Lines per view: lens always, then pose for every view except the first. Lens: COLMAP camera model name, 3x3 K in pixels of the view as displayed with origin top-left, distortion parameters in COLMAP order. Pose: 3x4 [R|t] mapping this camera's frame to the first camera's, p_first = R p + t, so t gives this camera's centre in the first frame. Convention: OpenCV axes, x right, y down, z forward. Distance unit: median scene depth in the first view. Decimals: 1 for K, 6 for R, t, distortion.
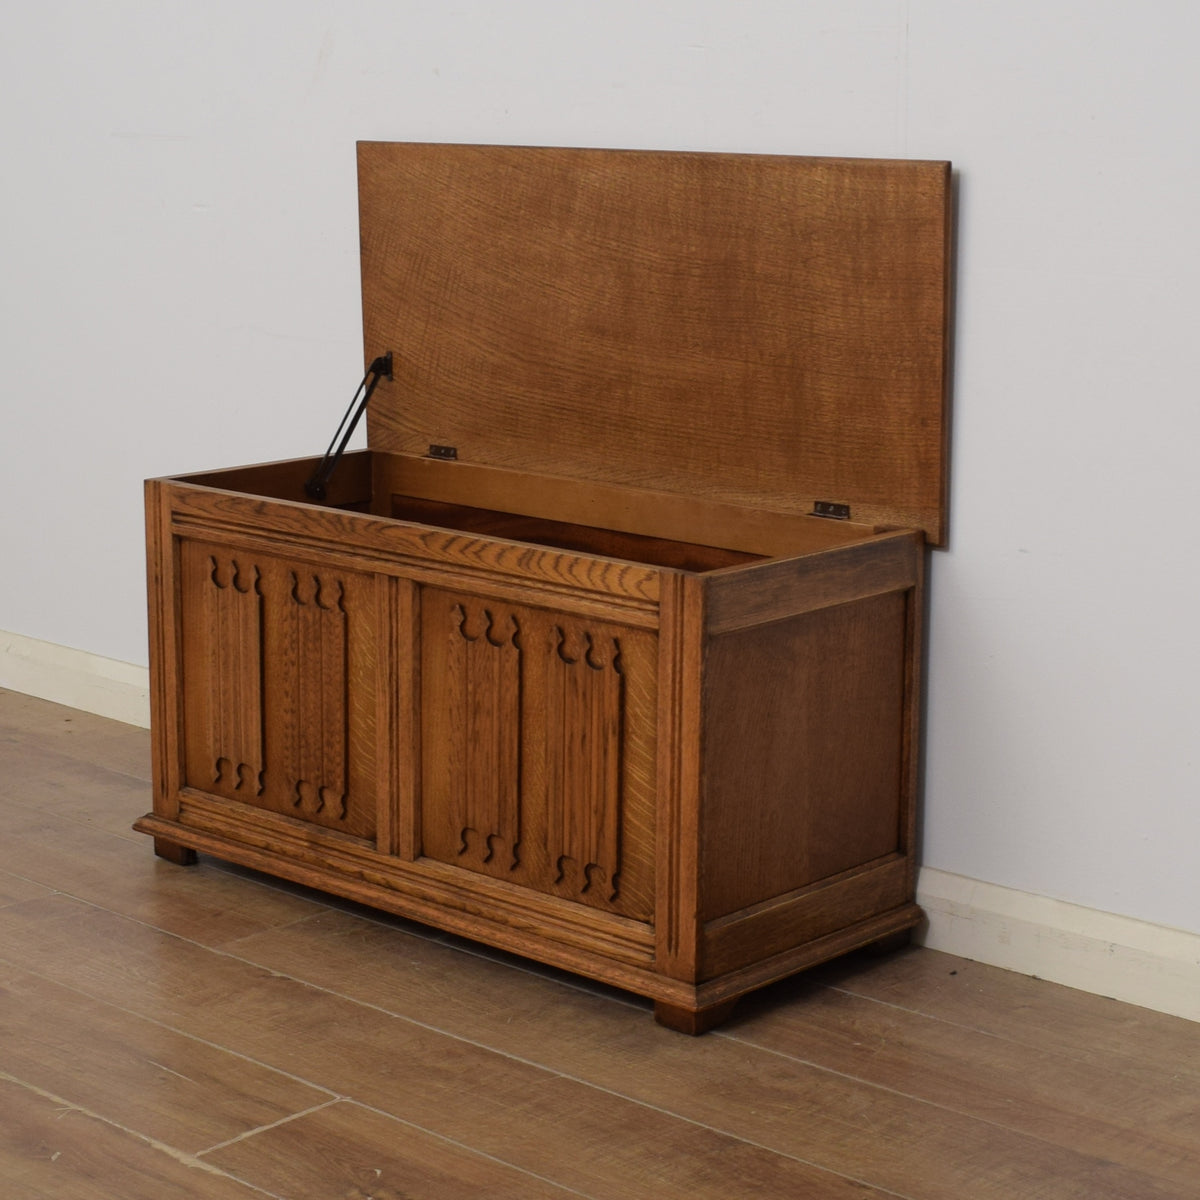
lens RADIAL K [[2504.5, 0, 600.0], [0, 2504.5, 600.0], [0, 0, 1]] dist [-0.113150, 0.070766]
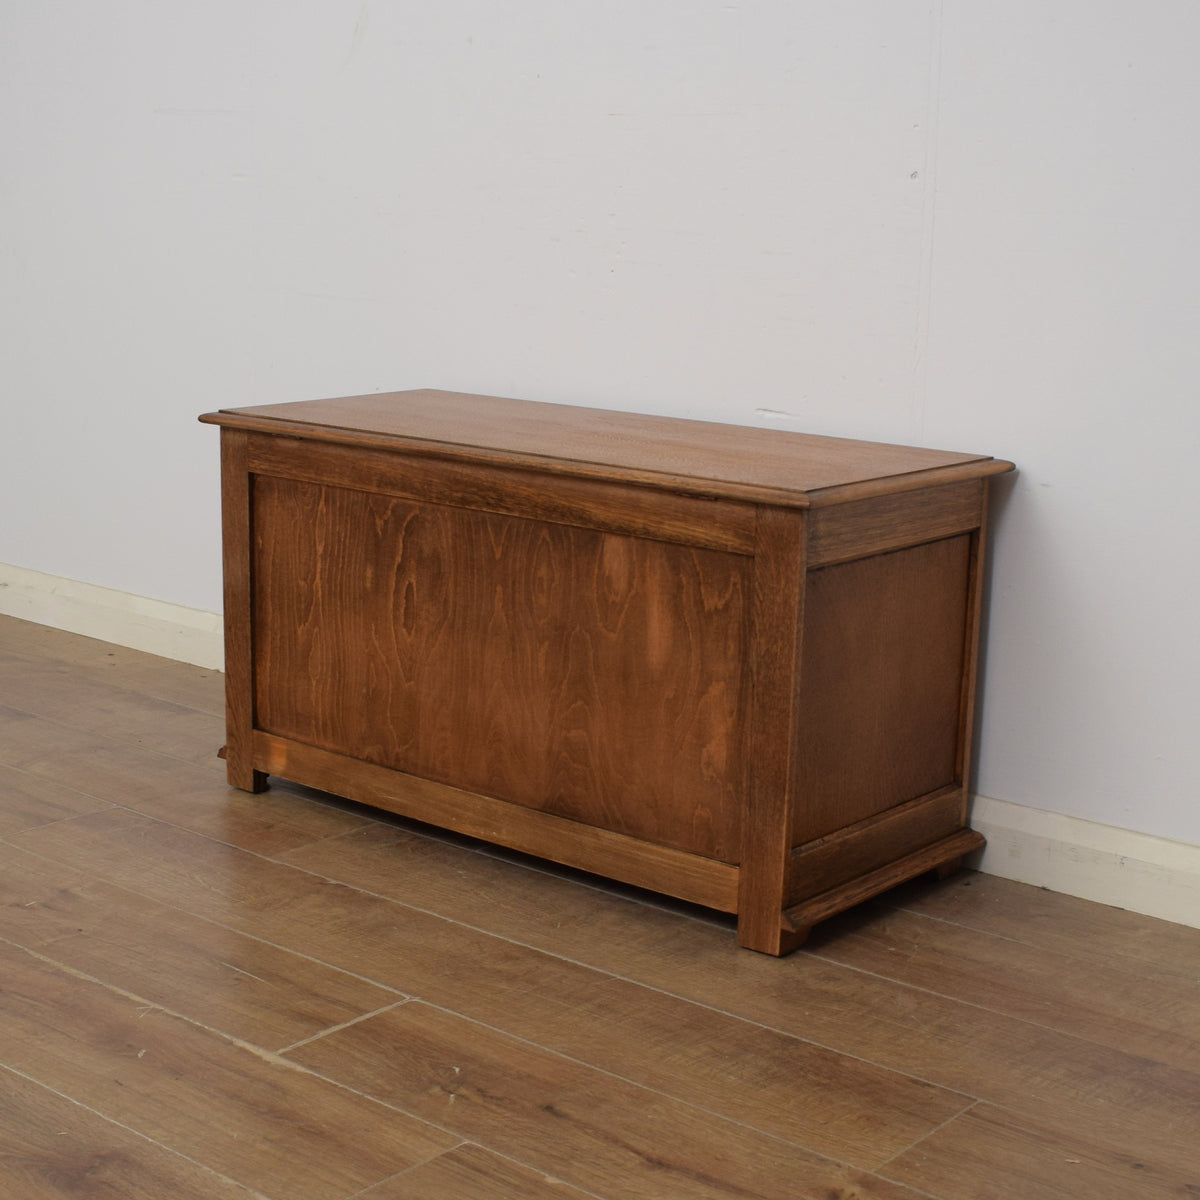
lens RADIAL K [[2088.8, 0, 516.4], [0, 2088.8, 687.9], [0, 0, 1]] dist [-0.097305, -0.022470]
pose [[0.999964, 0.006646, 0.005253, -0.058069], [-0.006895, 0.998784, 0.048823, 0.024665], [-0.004922, -0.048858, 0.998794, 0.121408]]
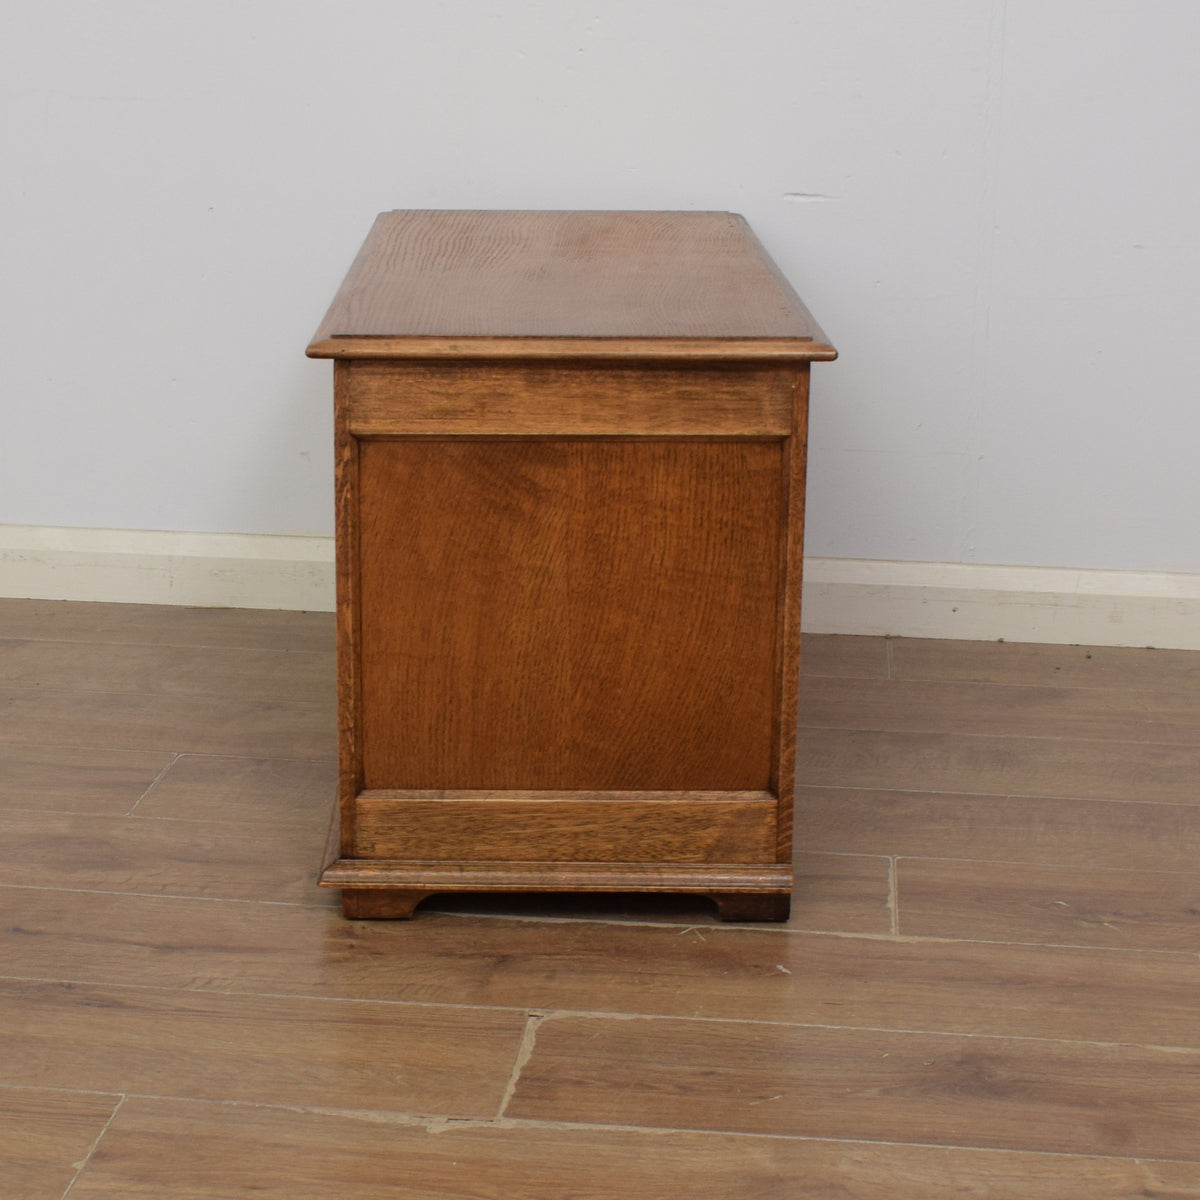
lens RADIAL K [[2532.2, 0, 483.4], [0, 2532.2, 659.2], [0, 0, 1]] dist [-0.085059, -0.178564]
pose [[0.830629, -0.159968, 0.533353, -0.651822], [0.112607, 0.986312, 0.120452, -0.006266], [-0.545321, -0.039992, 0.837273, 0.253584]]
